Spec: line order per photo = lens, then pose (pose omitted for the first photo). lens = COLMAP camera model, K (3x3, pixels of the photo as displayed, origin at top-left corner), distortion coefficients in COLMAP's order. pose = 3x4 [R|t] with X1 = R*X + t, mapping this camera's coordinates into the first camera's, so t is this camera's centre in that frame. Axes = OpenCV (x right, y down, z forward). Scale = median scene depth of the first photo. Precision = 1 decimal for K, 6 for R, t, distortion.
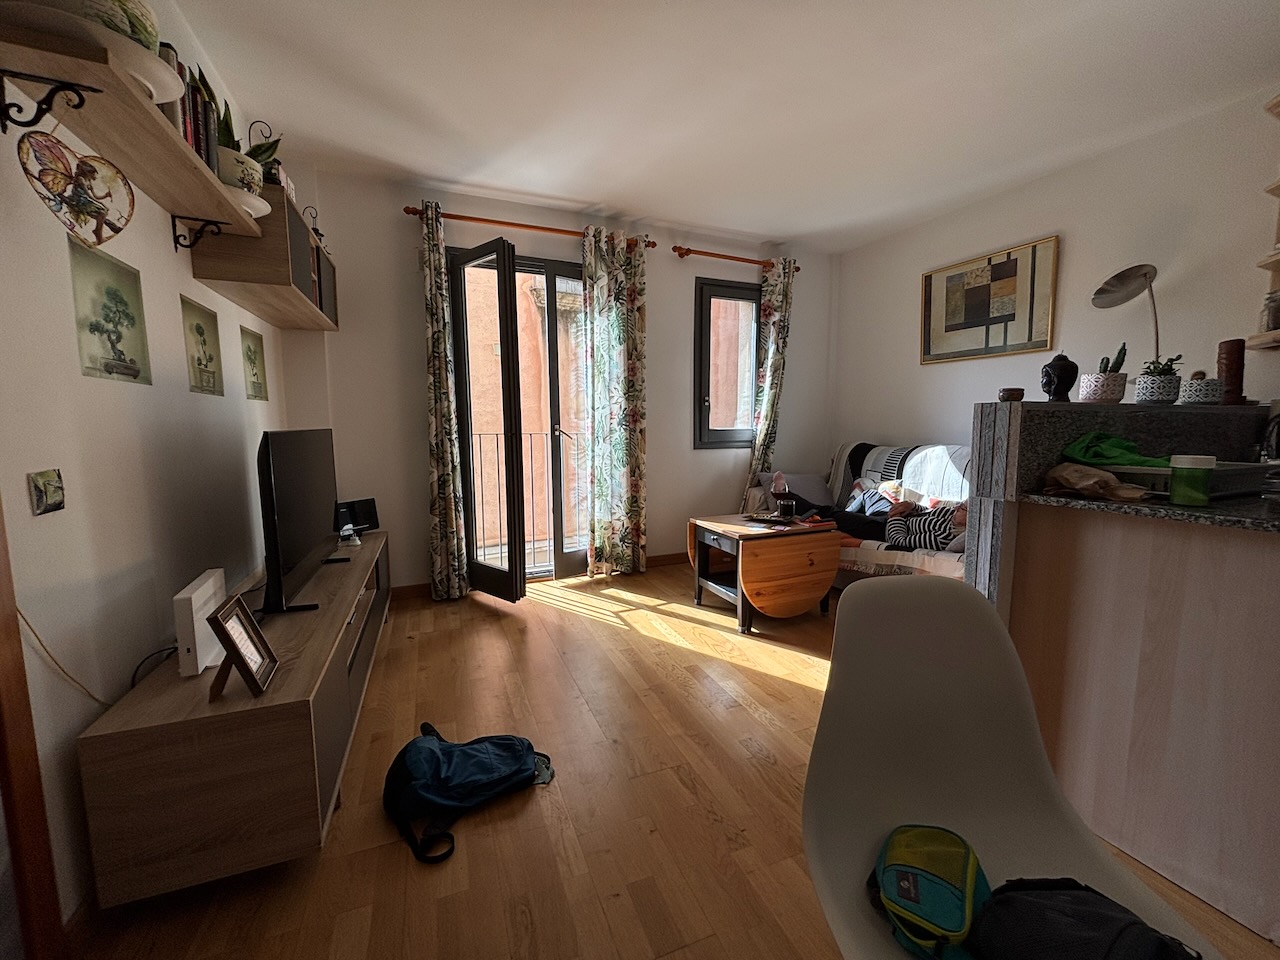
lens RADIAL K [[522.1, 0, 644.2], [0, 522.1, 480.8], [0, 0, 1]] dist [0.000259, 0.000404]
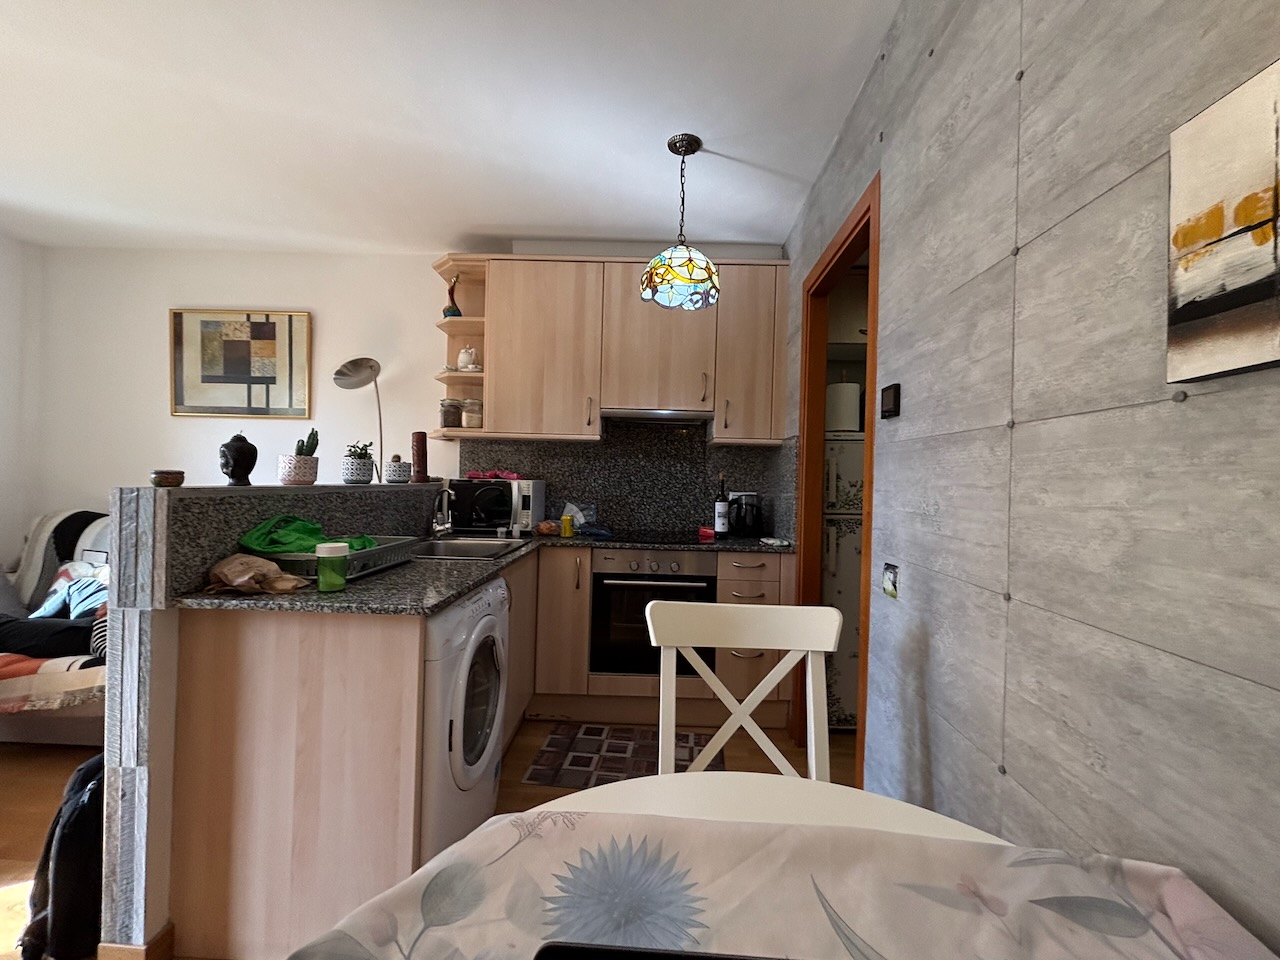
lens RADIAL K [[522.1, 0, 644.2], [0, 522.1, 480.8], [0, 0, 1]] dist [0.000259, 0.000404]
pose [[0.421001, 0.011641, 0.906986, 0.215266], [0.075867, 0.995962, -0.047998, -0.050587], [-0.903882, 0.089017, 0.418418, -0.037412]]
